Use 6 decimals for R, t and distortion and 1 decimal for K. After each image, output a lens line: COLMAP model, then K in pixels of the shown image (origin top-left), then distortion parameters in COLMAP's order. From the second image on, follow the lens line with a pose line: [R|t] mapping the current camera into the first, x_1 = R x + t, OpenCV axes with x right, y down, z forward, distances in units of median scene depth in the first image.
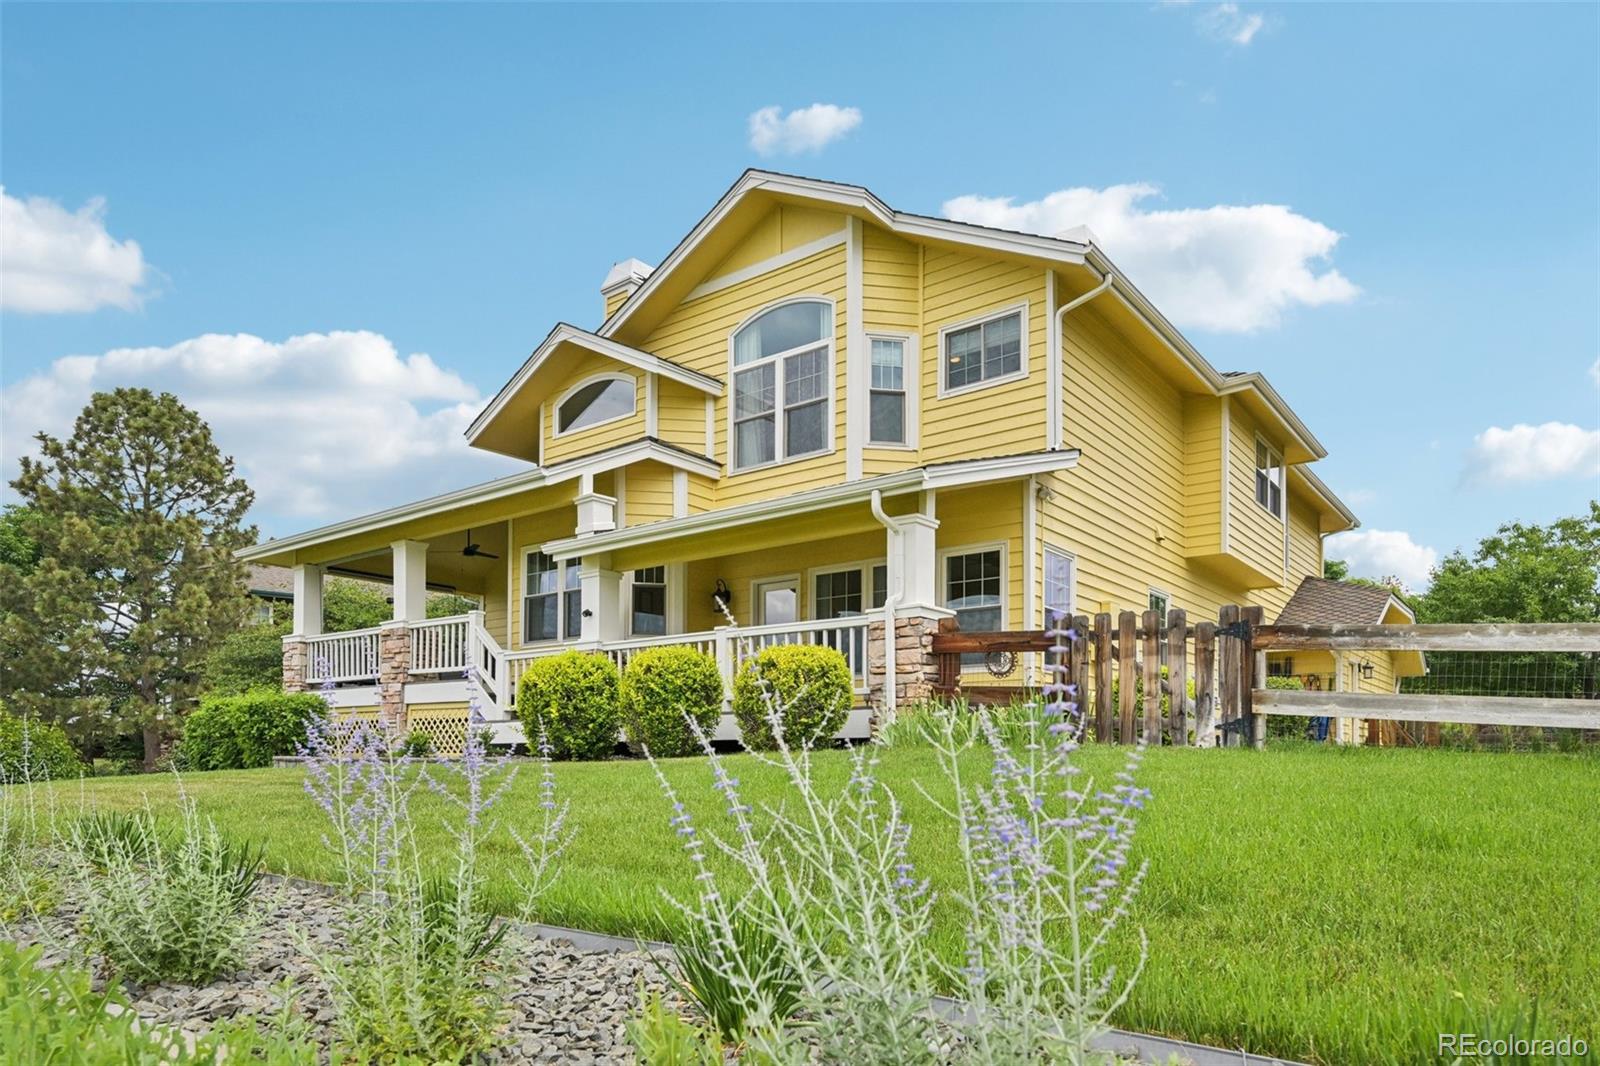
lens RADIAL K [[946.1, 0, 774.4], [0, 946.1, 564.9], [0, 0, 1]] dist [-0.002184, 0.001696]
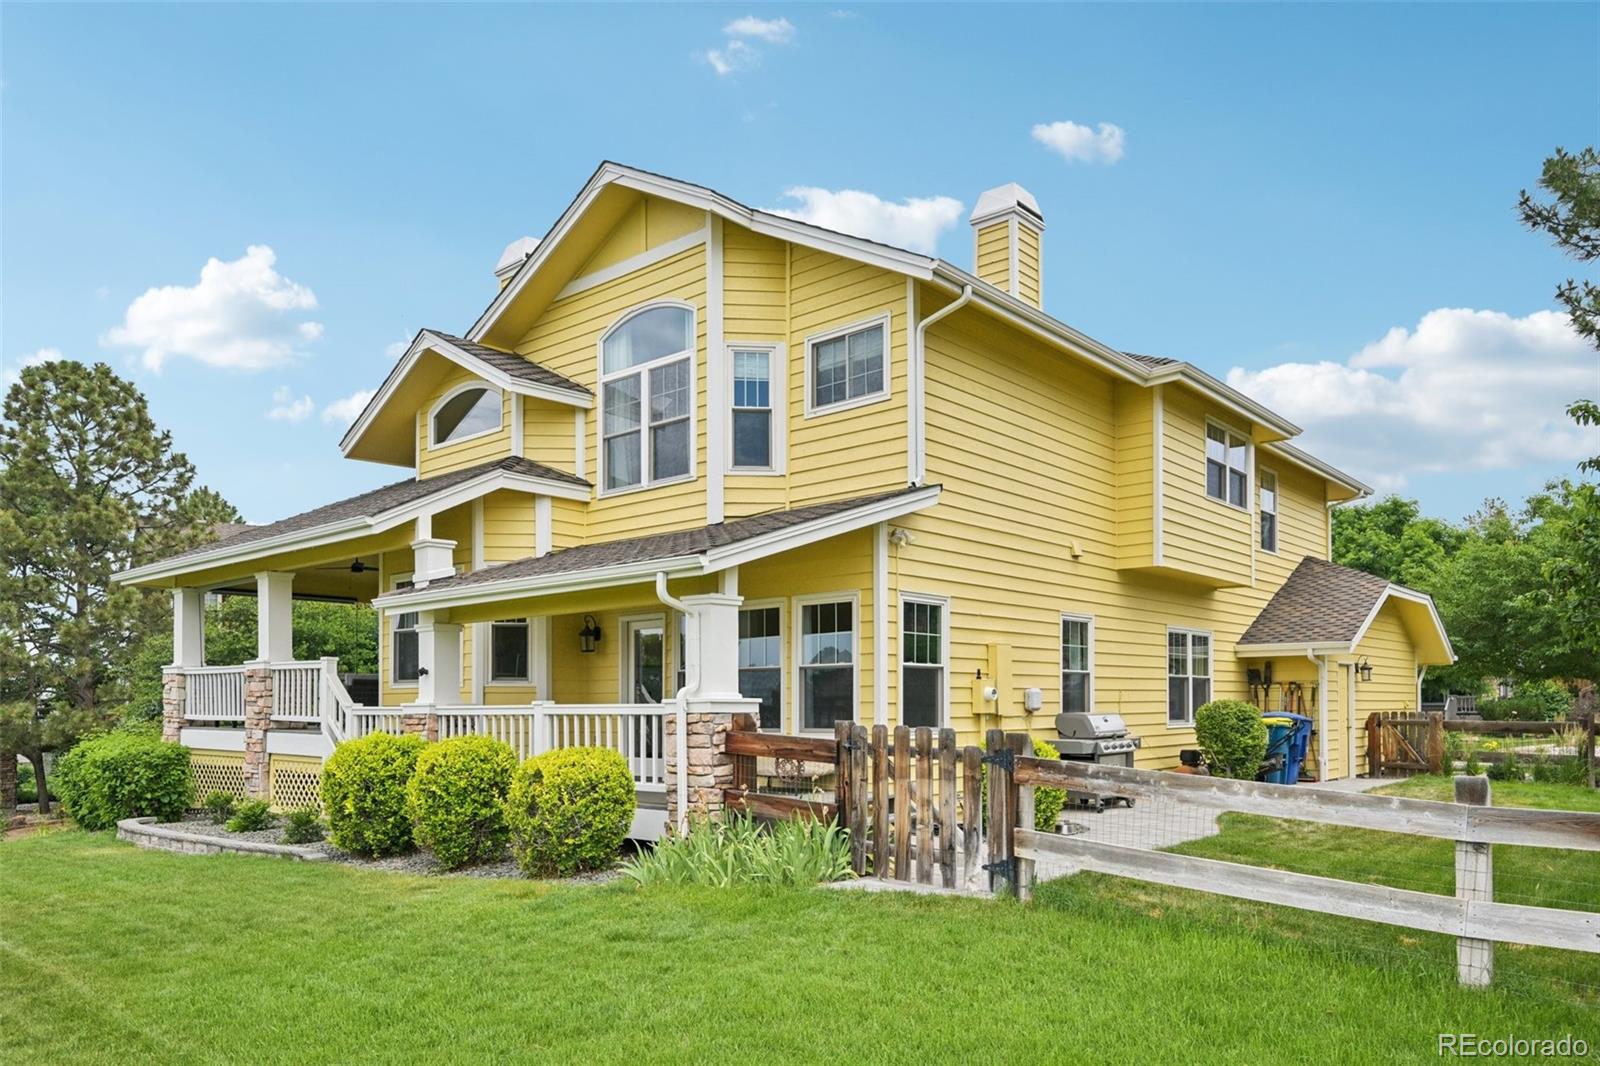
lens RADIAL K [[1056.7, 0, 801.6], [0, 1056.7, 468.5], [0, 0, 1]] dist [-0.000463, 0.001468]
pose [[0.997984, -0.035903, -0.052333, 0.211716], [0.036057, 0.999348, 0.002004, -0.124261], [0.052227, -0.003887, 0.998628, -0.001548]]
